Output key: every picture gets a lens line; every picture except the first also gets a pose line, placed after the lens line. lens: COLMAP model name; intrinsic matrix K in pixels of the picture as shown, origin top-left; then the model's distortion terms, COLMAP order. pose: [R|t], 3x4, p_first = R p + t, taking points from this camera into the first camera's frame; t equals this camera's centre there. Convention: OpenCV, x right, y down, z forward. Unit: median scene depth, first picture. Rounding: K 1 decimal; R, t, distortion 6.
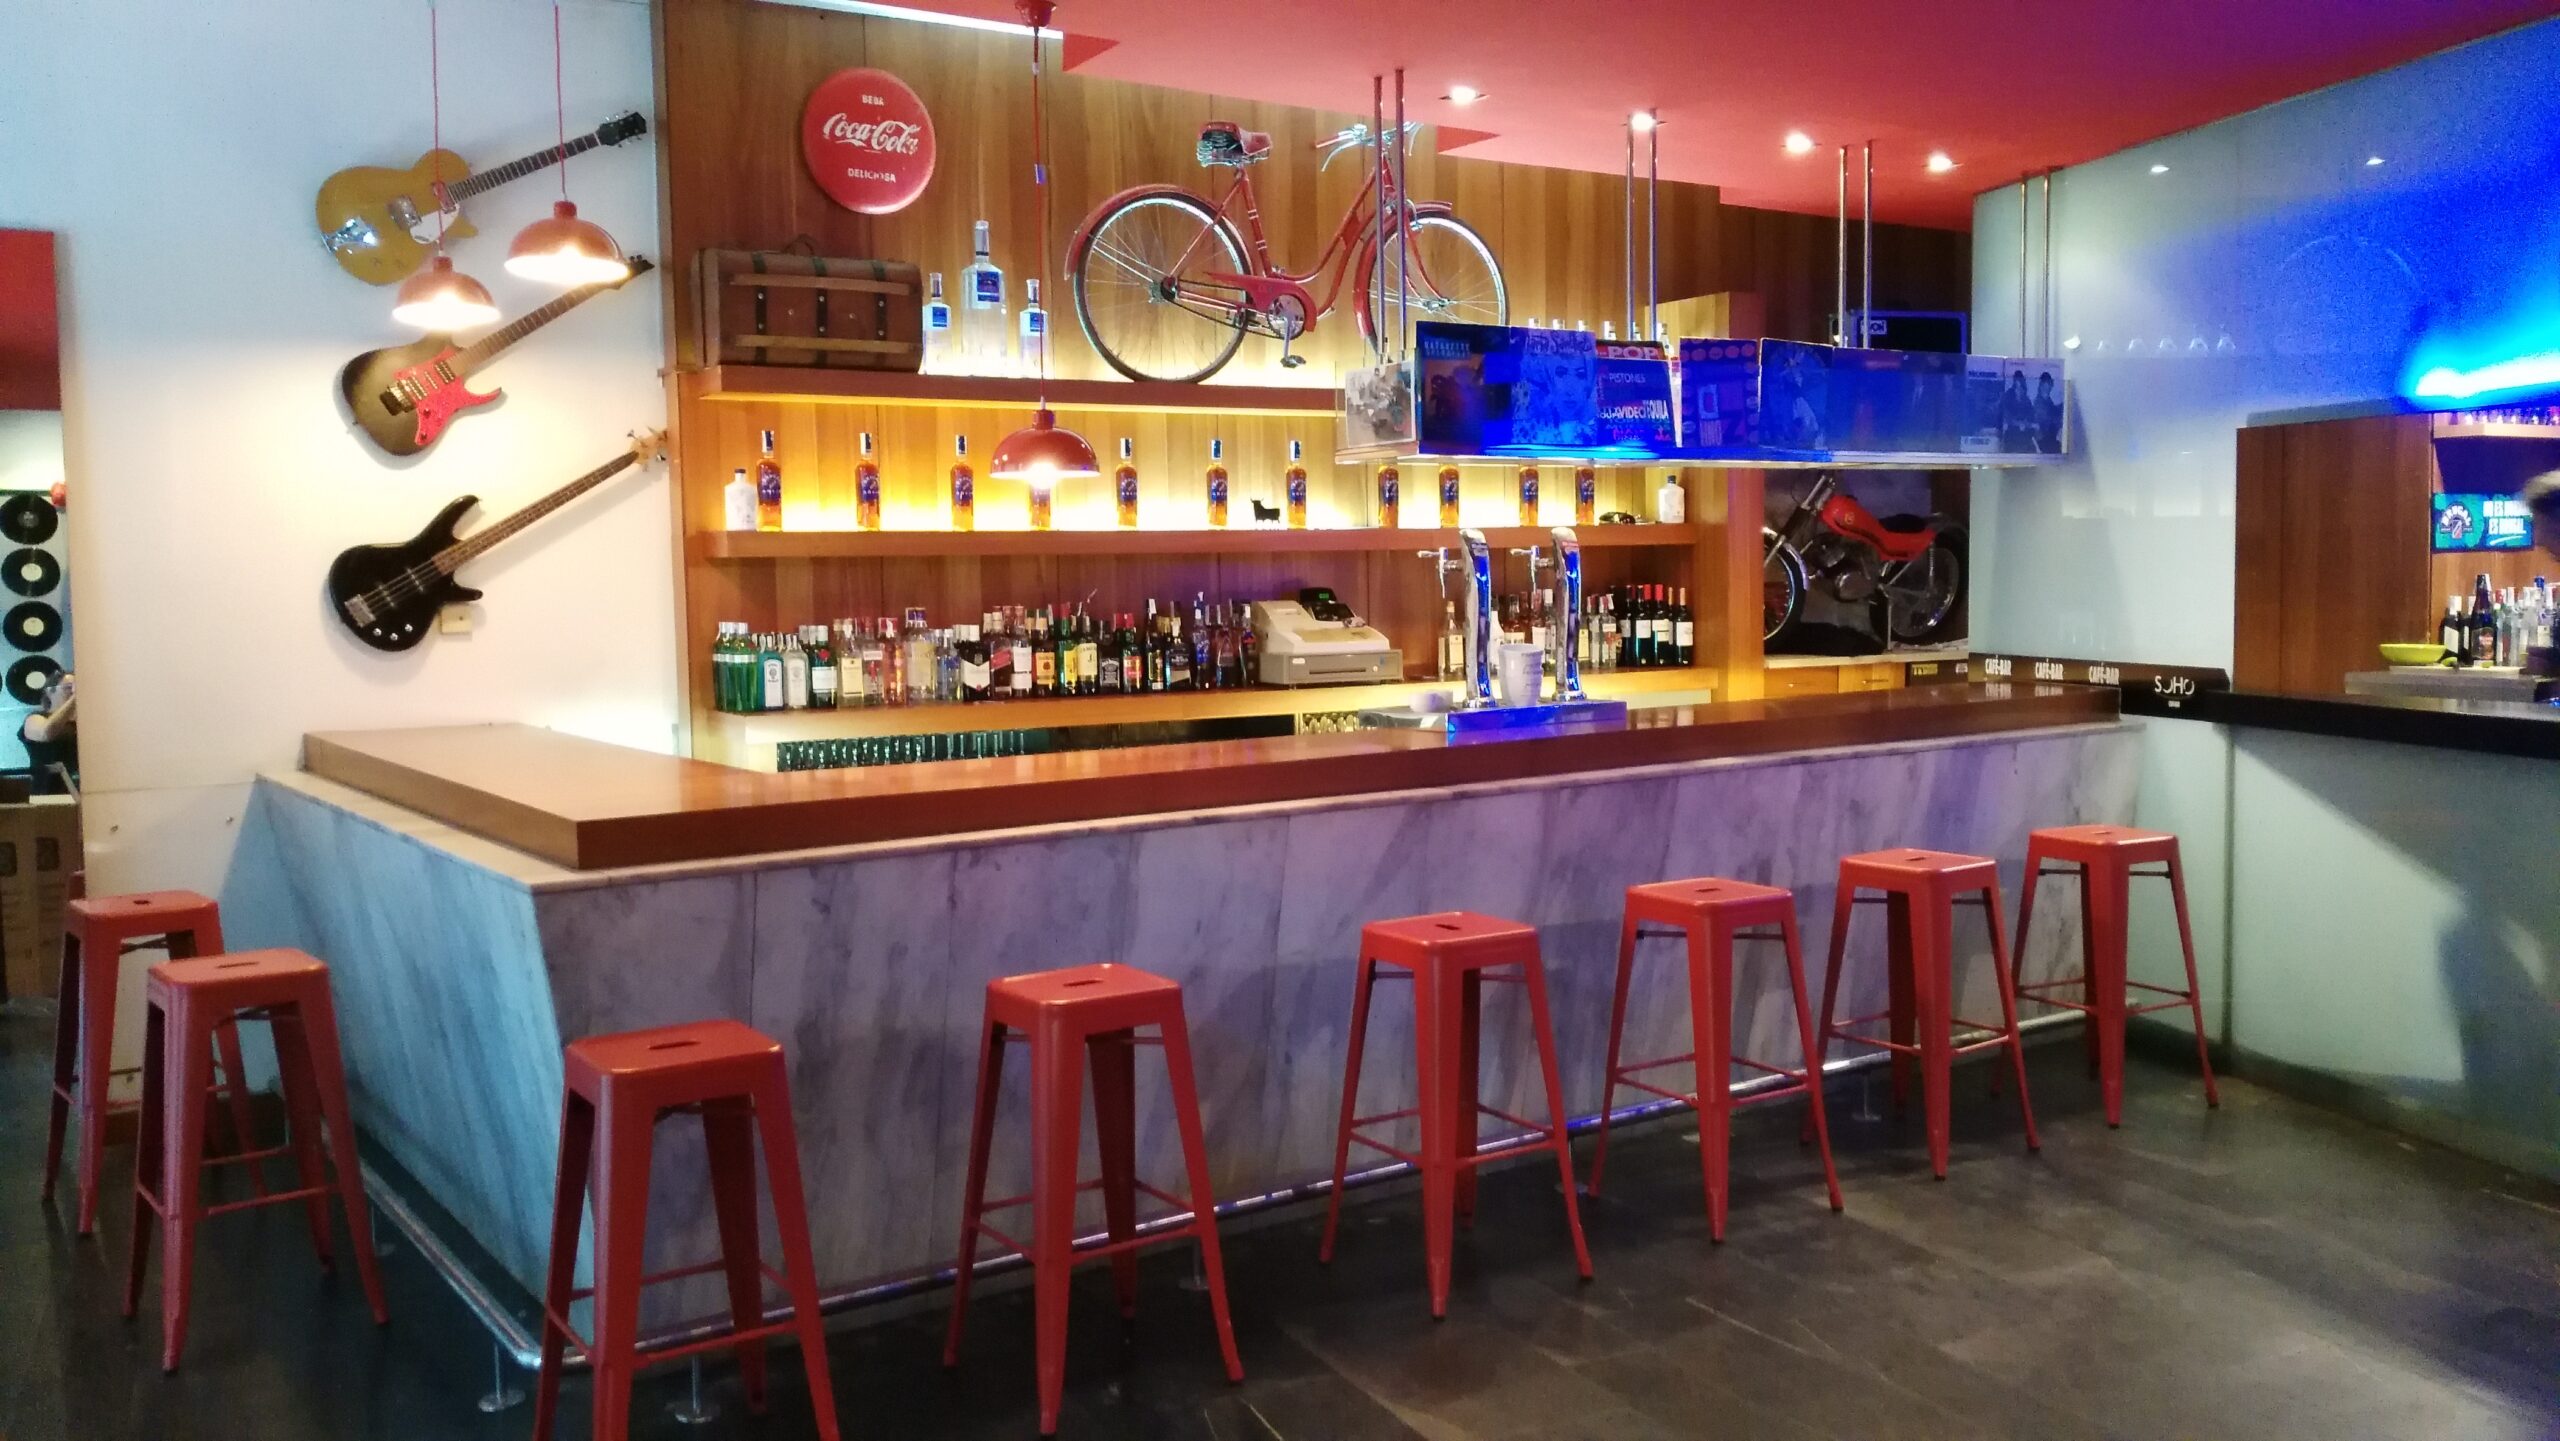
lens RADIAL K [[2089.7, 0, 1283.4], [0, 2089.7, 725.1], [0, 0, 1]] dist [0.073765, -0.107296]
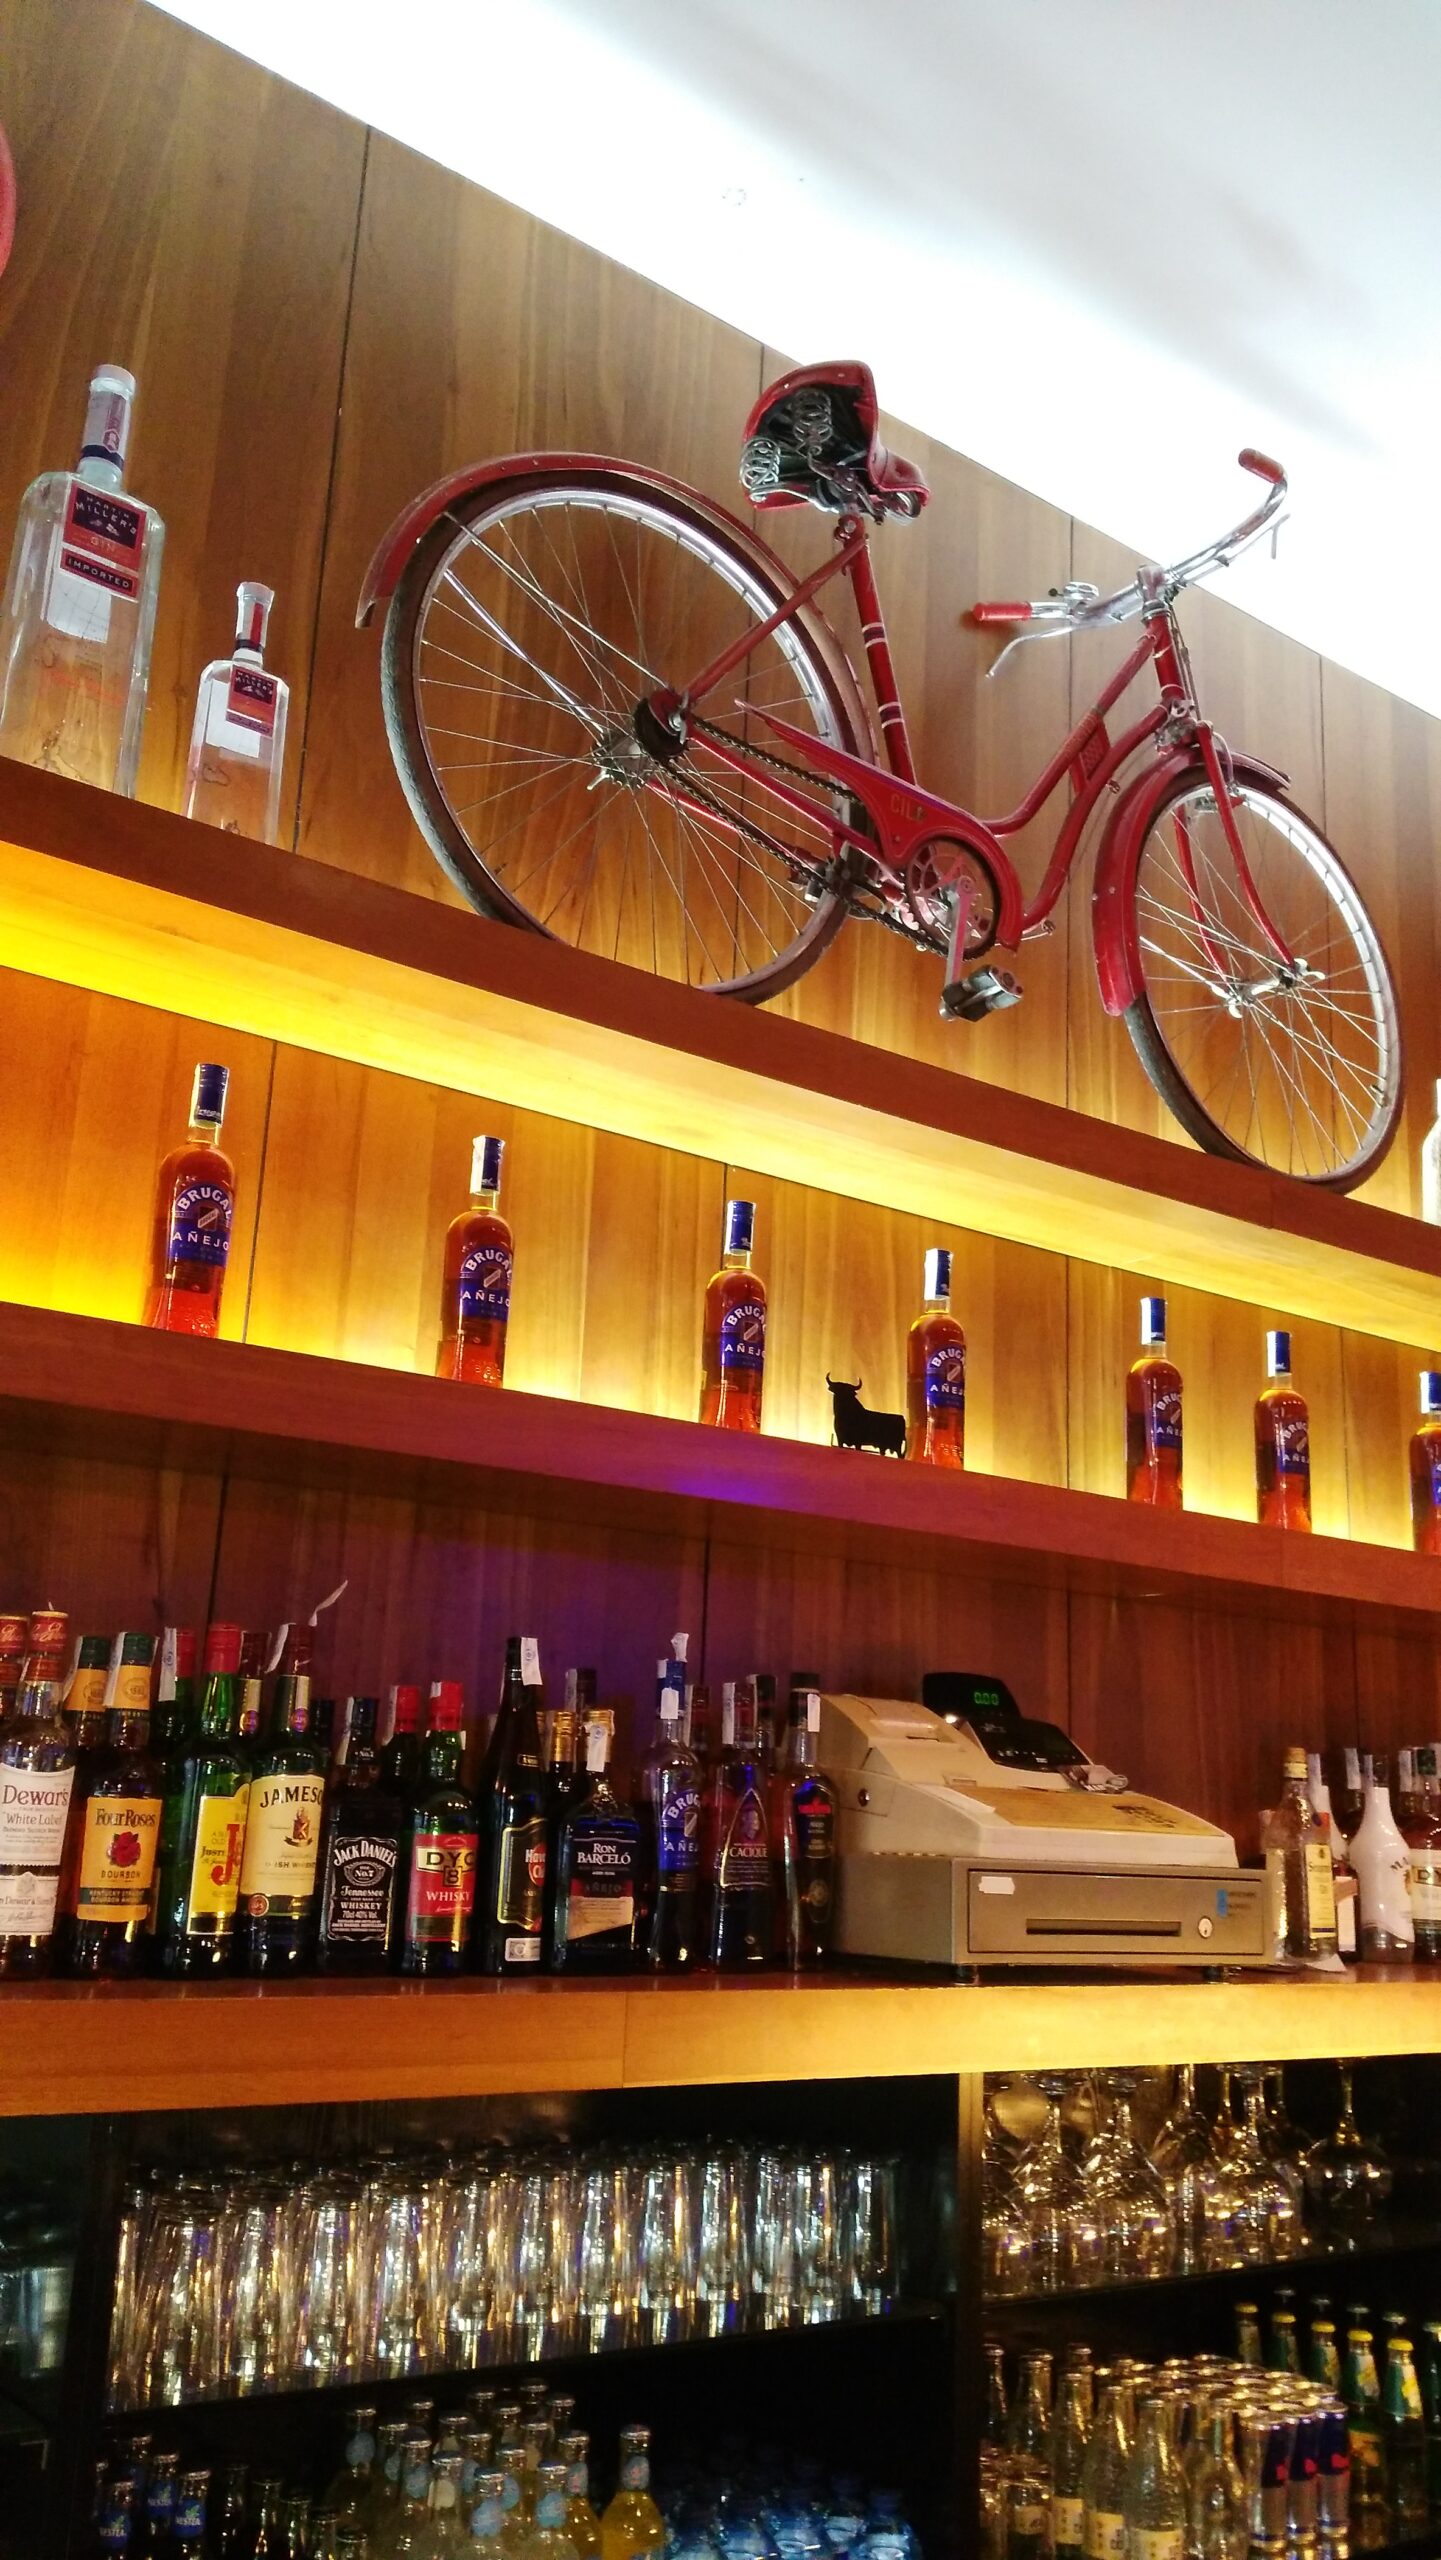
lens RADIAL K [[2089.7, 0, 744.3], [0, 2089.7, 1266.5], [0, 0, 1]] dist [0.073765, -0.107296]
pose [[0.989924, 0.087297, 0.111489, -0.070302], [-0.045453, 0.941588, -0.333685, -0.012122], [-0.134106, 0.325255, 0.936069, 0.699909]]
